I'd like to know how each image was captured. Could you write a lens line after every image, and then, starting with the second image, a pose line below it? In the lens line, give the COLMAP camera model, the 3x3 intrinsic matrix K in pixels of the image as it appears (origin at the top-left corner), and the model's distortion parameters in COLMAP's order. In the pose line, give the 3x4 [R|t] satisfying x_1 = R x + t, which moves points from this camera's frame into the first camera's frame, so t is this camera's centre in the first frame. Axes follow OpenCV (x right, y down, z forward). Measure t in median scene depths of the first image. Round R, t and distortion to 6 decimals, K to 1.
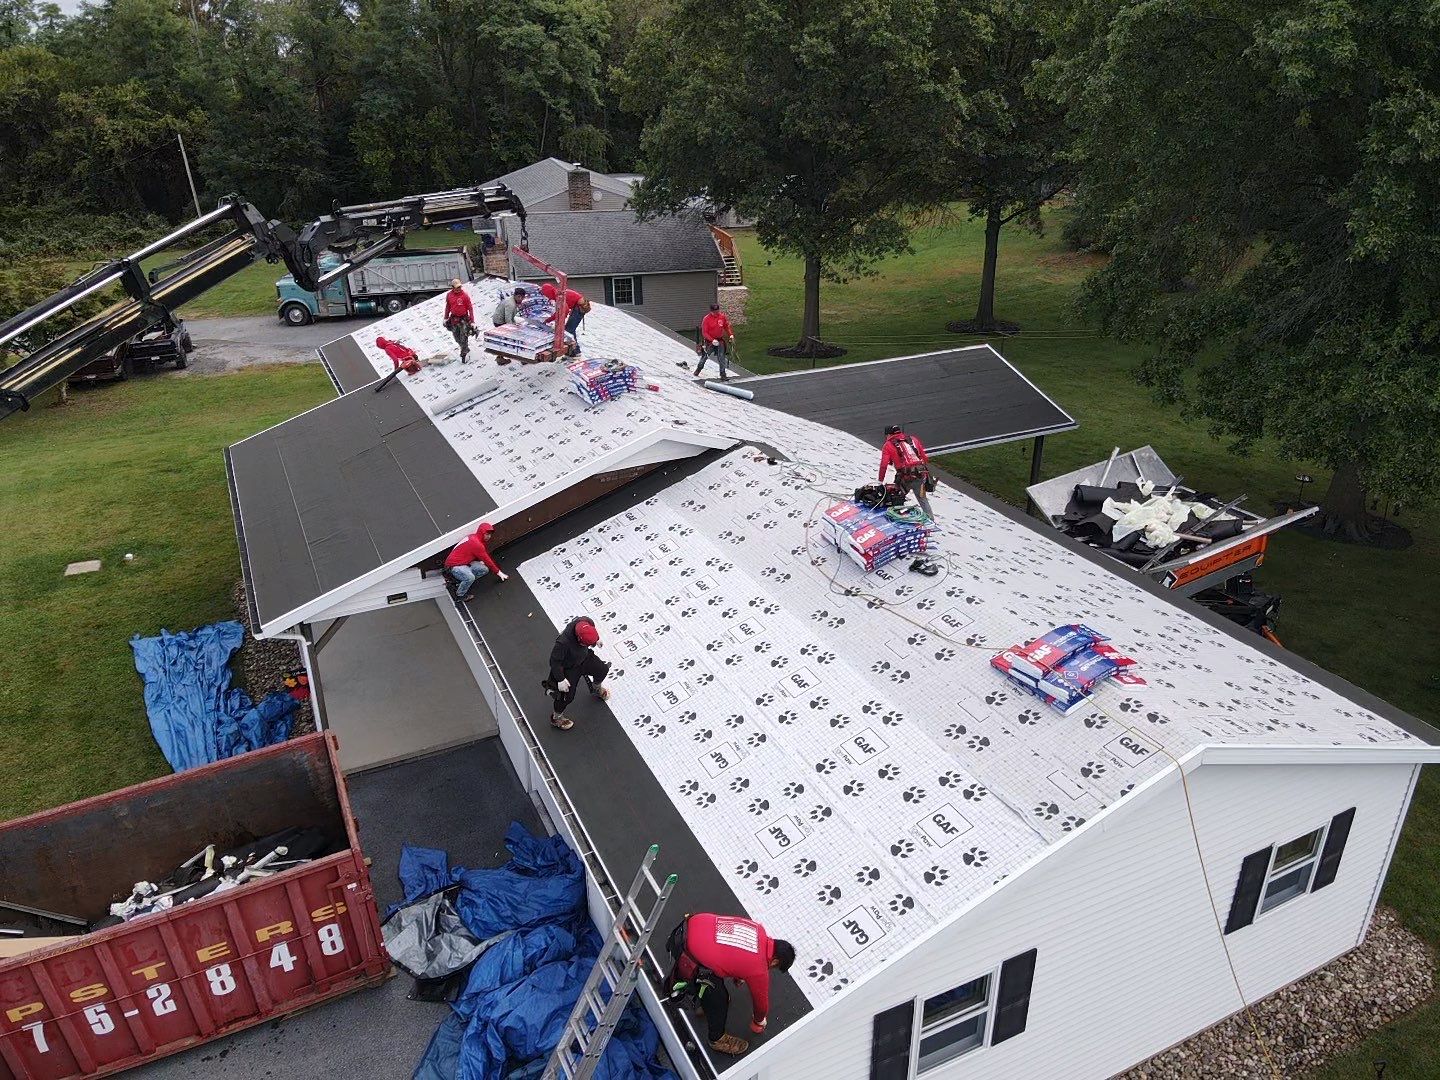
lens RADIAL K [[1041.7, 0, 716.6], [0, 1041.7, 533.6], [0, 0, 1]] dist [0.097568, -0.185265]
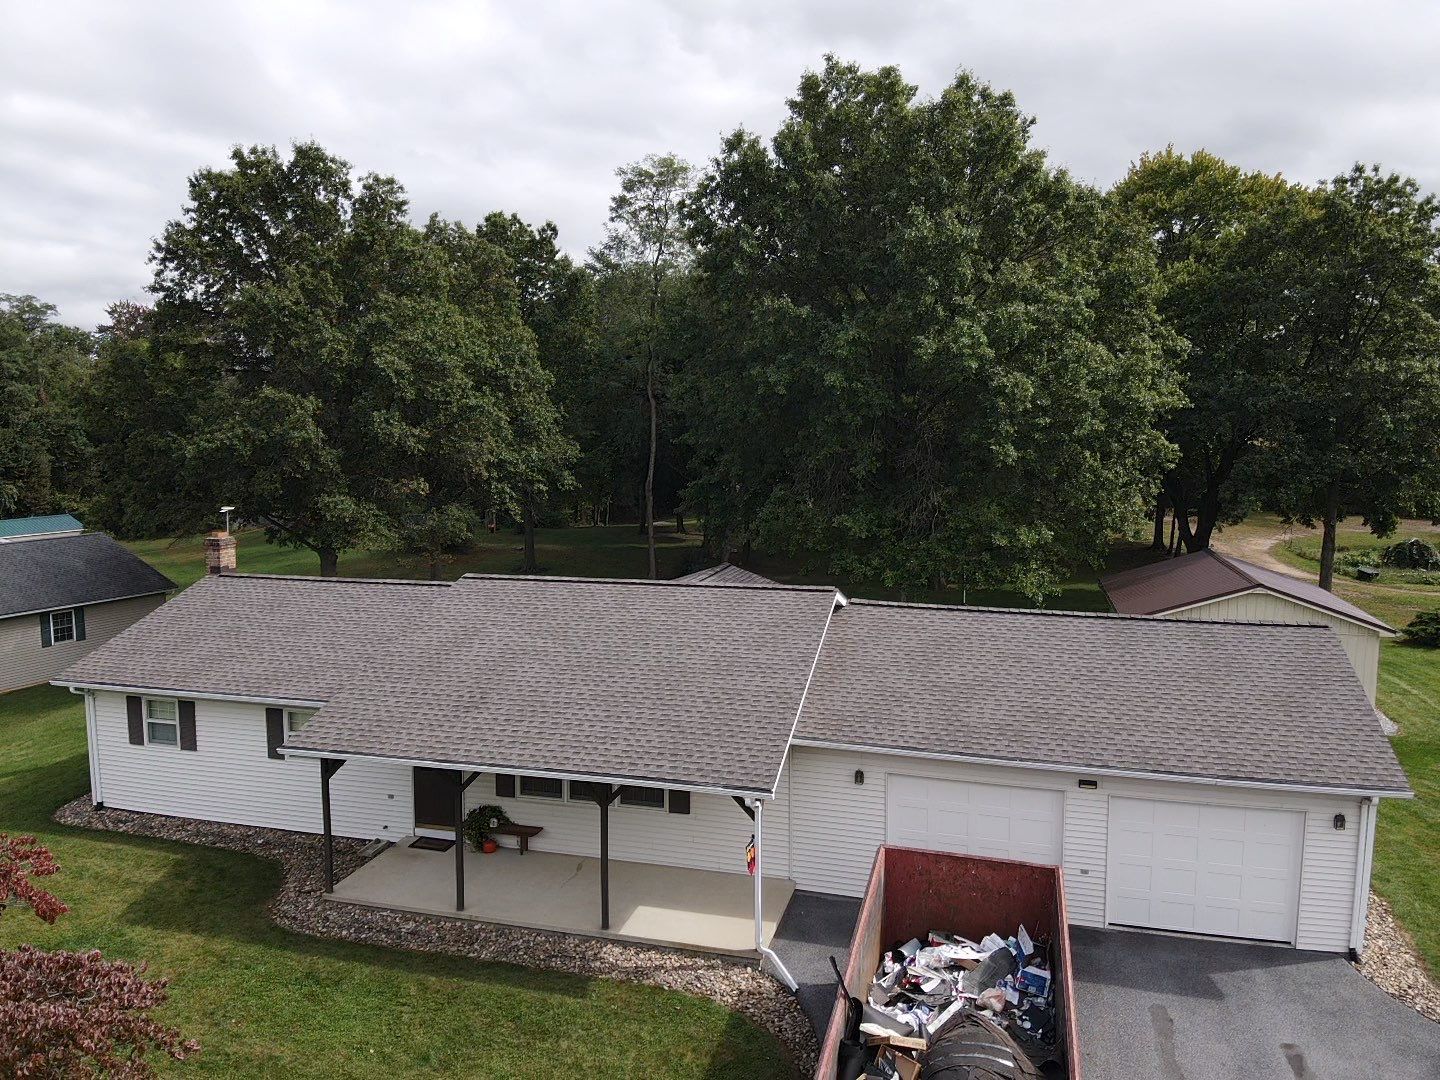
lens RADIAL K [[1041.7, 0, 717.5], [0, 1041.7, 534.6], [0, 0, 1]] dist [0.097568, -0.185265]
pose [[0.659977, -0.075910, 0.747441, -0.523801], [0.305706, 0.935927, -0.174881, 0.006962], [-0.686275, 0.343915, 0.640897, 0.112653]]
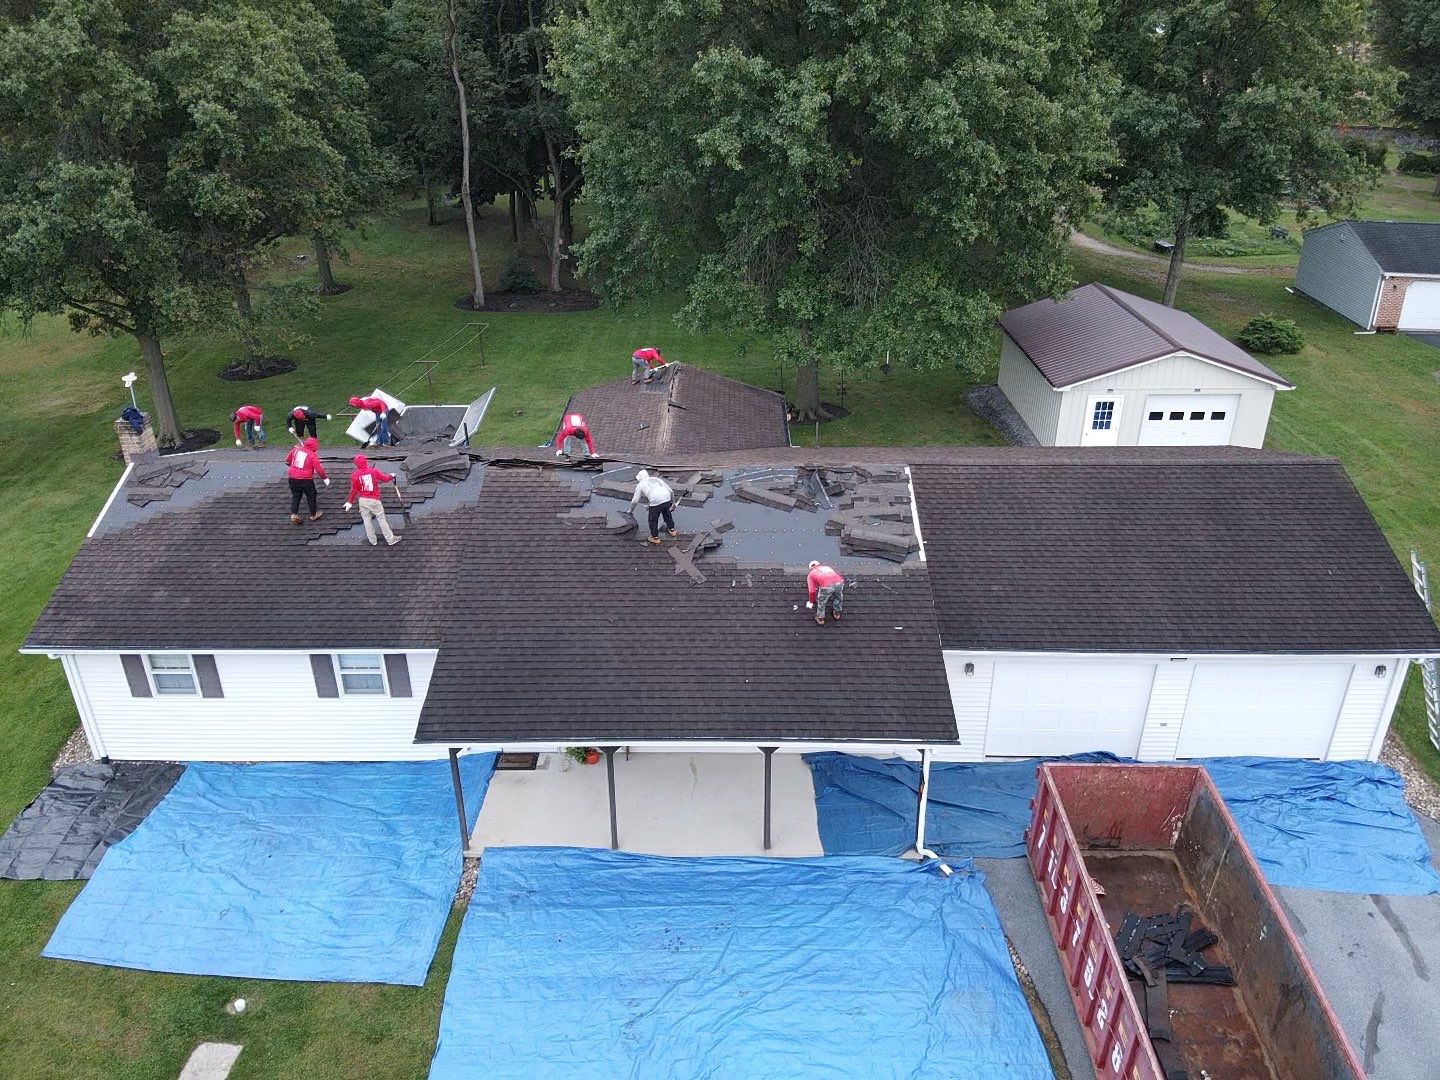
lens RADIAL K [[1041.7, 0, 718.1], [0, 1041.7, 532.4], [0, 0, 1]] dist [0.097568, -0.185265]
pose [[0.446107, -0.395702, 0.802751, -0.569660], [0.370860, 0.898049, 0.236582, -0.195775], [-0.814526, 0.192167, 0.547376, 0.234278]]
